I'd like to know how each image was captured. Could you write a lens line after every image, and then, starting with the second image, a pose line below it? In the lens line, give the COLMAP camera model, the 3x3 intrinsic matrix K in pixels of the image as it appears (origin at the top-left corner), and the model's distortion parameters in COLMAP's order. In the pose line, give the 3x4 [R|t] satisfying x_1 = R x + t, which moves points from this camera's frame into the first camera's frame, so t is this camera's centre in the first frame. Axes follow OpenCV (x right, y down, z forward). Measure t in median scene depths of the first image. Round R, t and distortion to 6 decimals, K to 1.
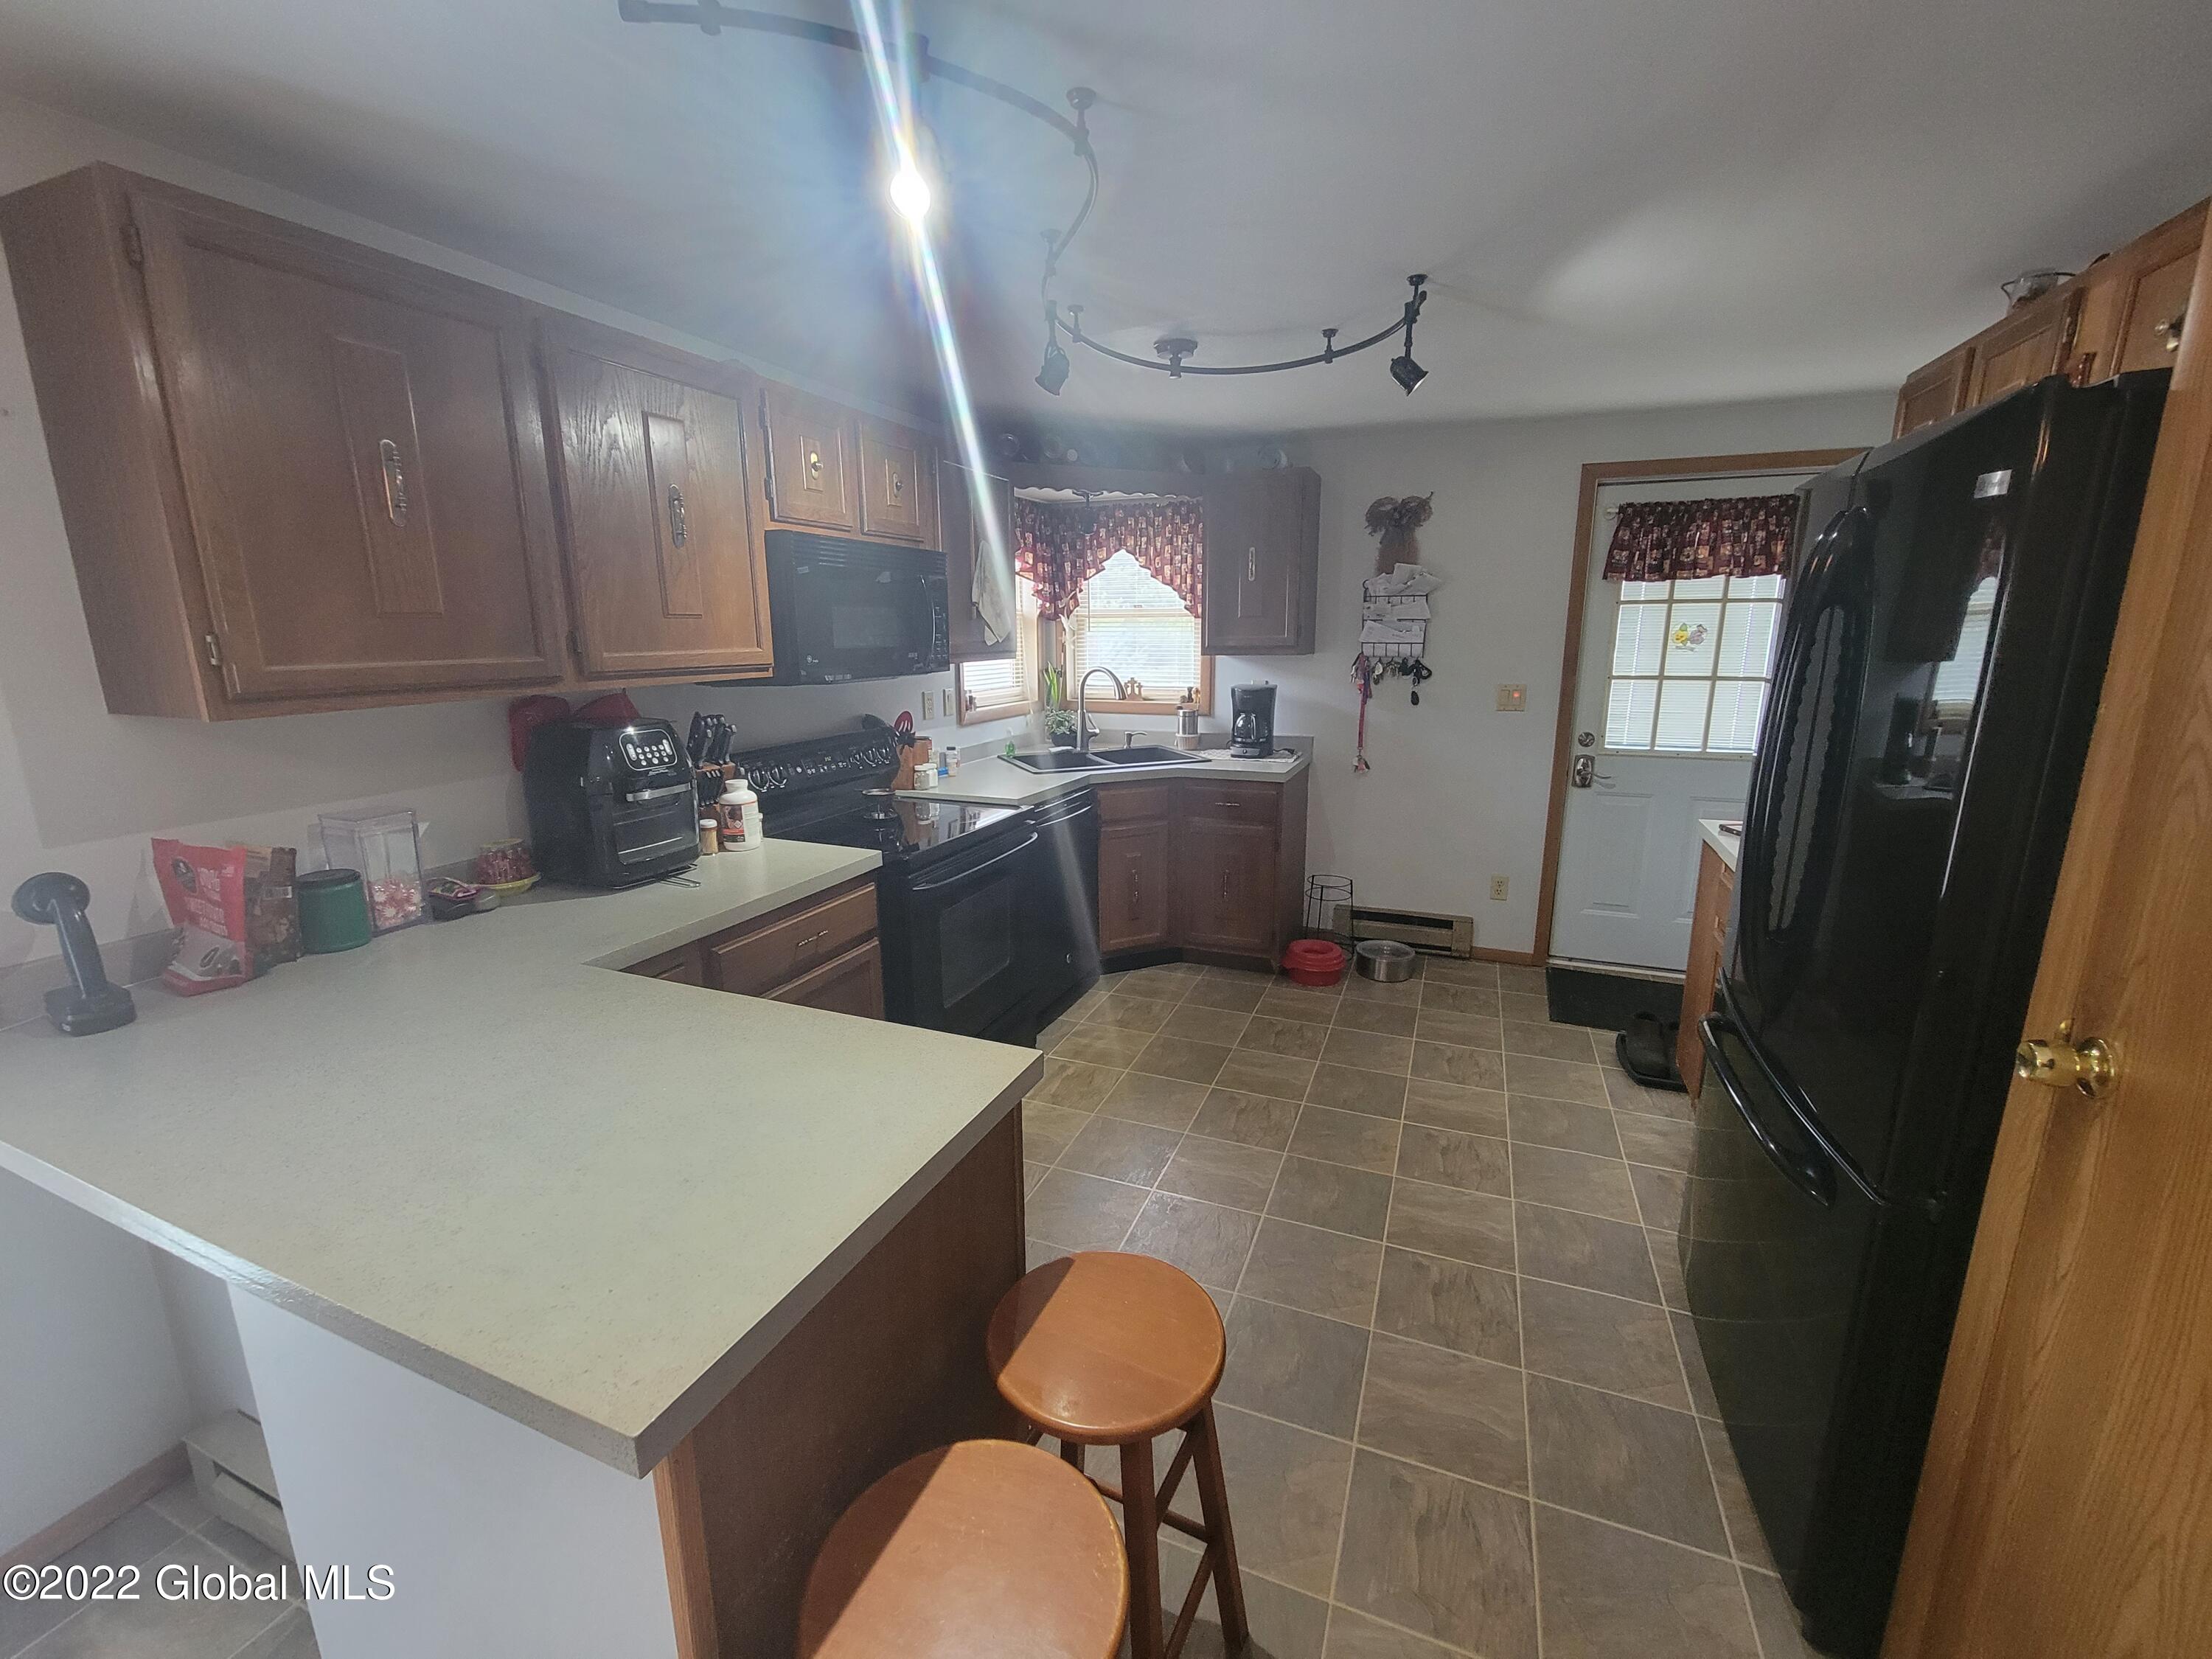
lens RADIAL K [[905.4, 0, 1109.8], [0, 905.4, 830.2], [0, 0, 1]] dist [0.011250, -0.007849]
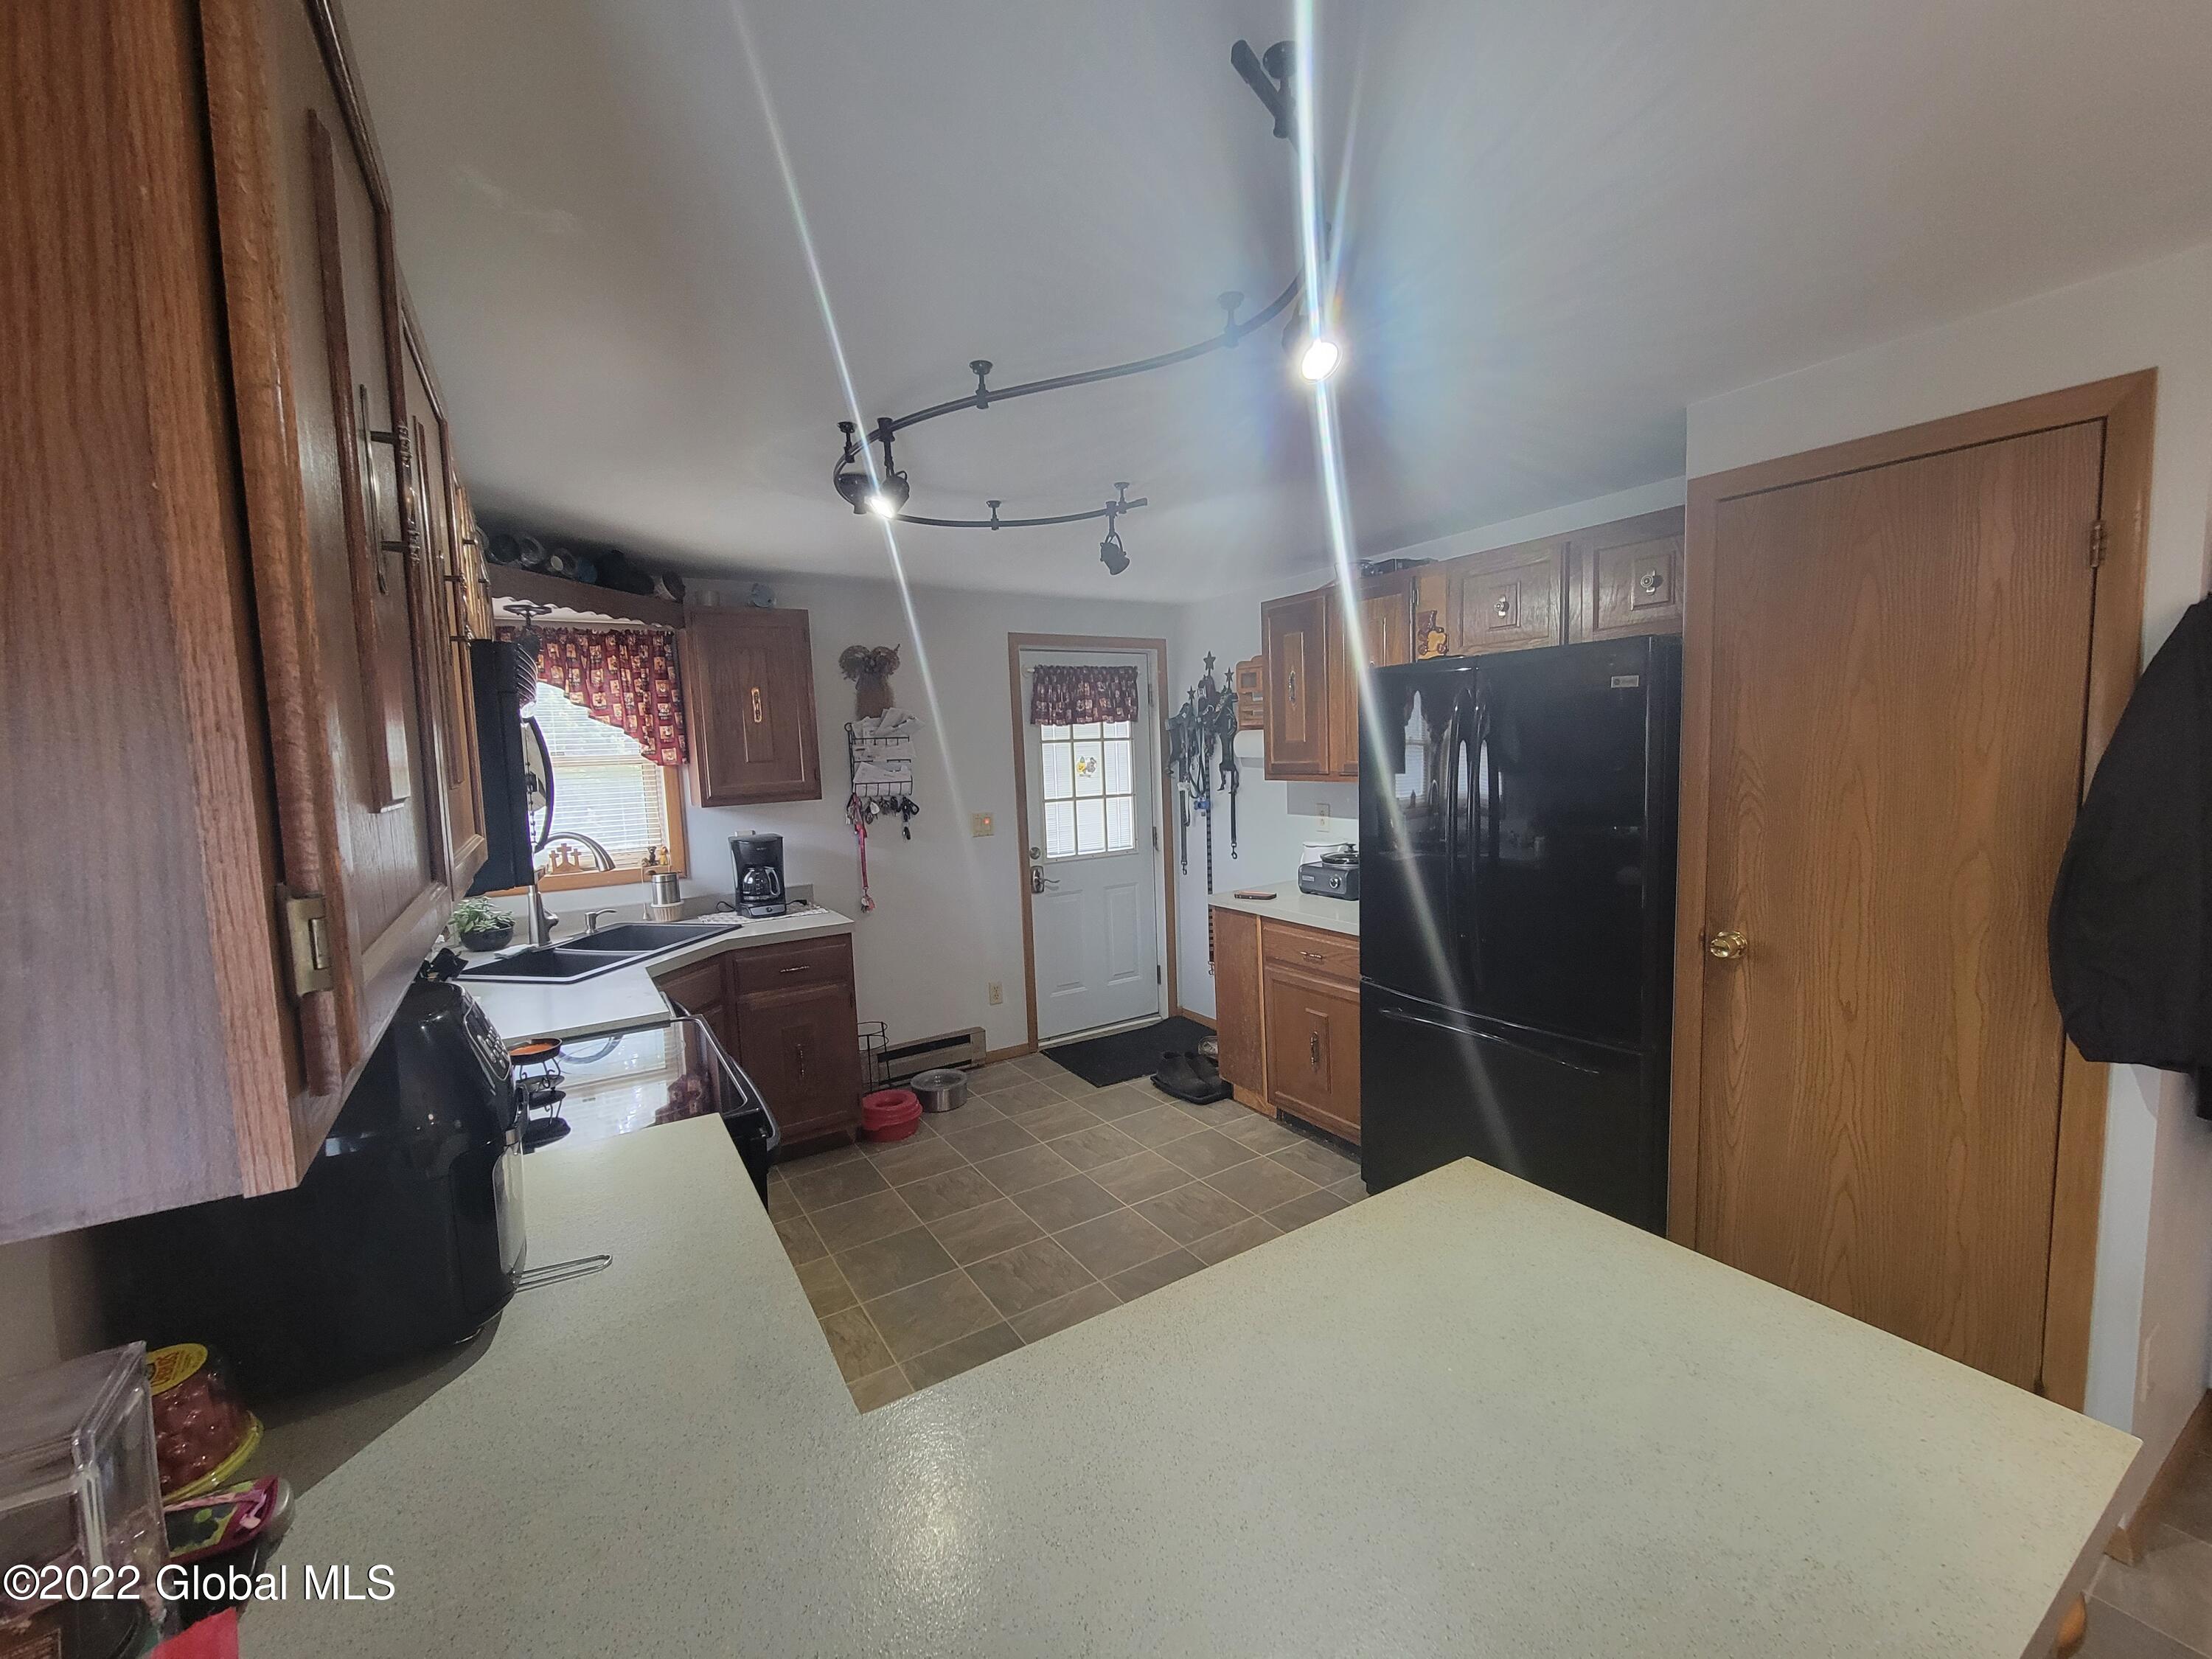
lens RADIAL K [[904.1, 0, 1111.0], [0, 904.1, 839.0], [0, 0, 1]] dist [0.000393, -0.007886]
pose [[0.584981, -0.098668, 0.805023, -0.380507], [0.210156, 0.977112, -0.032952, -0.057669], [-0.783347, 0.188457, 0.592327, 0.208671]]
